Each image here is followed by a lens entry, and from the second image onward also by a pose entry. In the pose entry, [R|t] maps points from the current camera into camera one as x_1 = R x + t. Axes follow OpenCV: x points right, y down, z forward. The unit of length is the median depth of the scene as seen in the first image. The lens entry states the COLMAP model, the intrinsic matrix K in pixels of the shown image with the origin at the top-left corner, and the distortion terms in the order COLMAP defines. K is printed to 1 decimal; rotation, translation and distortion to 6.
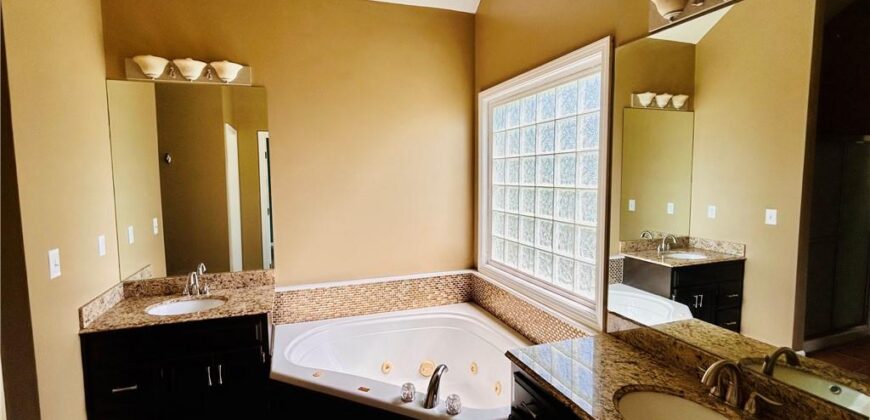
lens RADIAL K [[415.5, 0, 432.2], [0, 415.5, 210.0], [0, 0, 1]] dist [-0.010197, 0.006877]
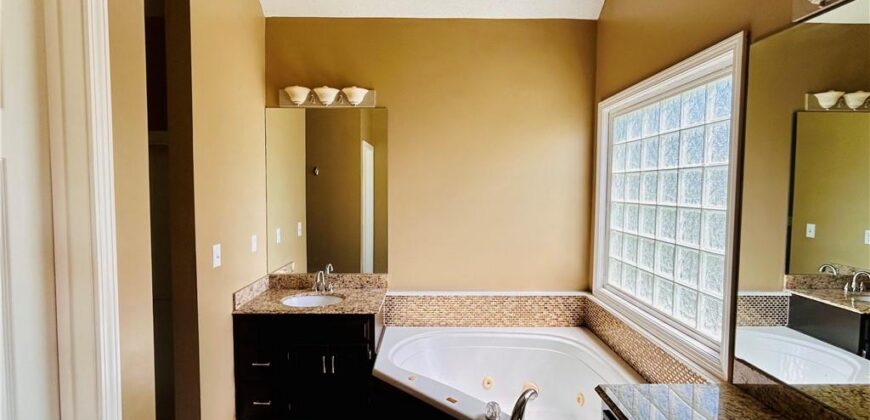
lens RADIAL K [[415.5, 0, 432.2], [0, 415.5, 210.0], [0, 0, 1]] dist [-0.010197, 0.006877]
pose [[0.946849, 0.032412, -0.320041, 0.079333], [-0.041620, 0.998892, -0.021972, -0.006740], [0.318974, 0.034124, 0.947149, 0.005619]]
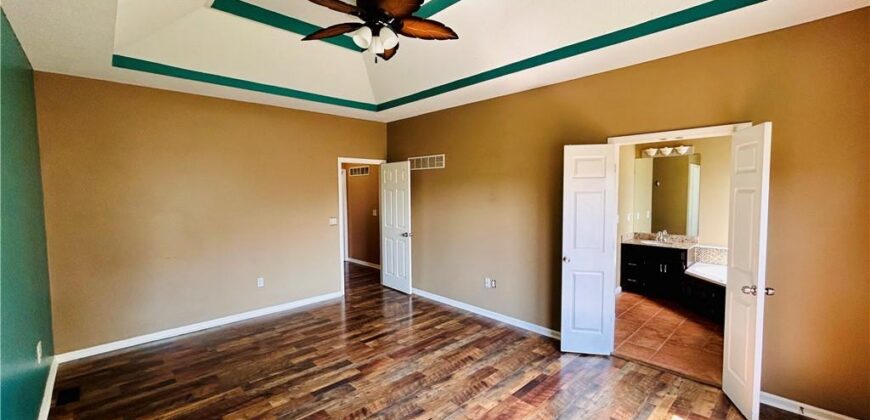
lens RADIAL K [[358.4, 0, 435.0], [0, 358.4, 210.0], [0, 0, 1]] dist [-0.001736, -0.000110]
pose [[0.416907, 0.058690, -0.907052, 0.836674], [-0.070368, 0.997002, 0.032167, 0.046332], [0.906221, 0.050416, 0.419787, -1.186216]]
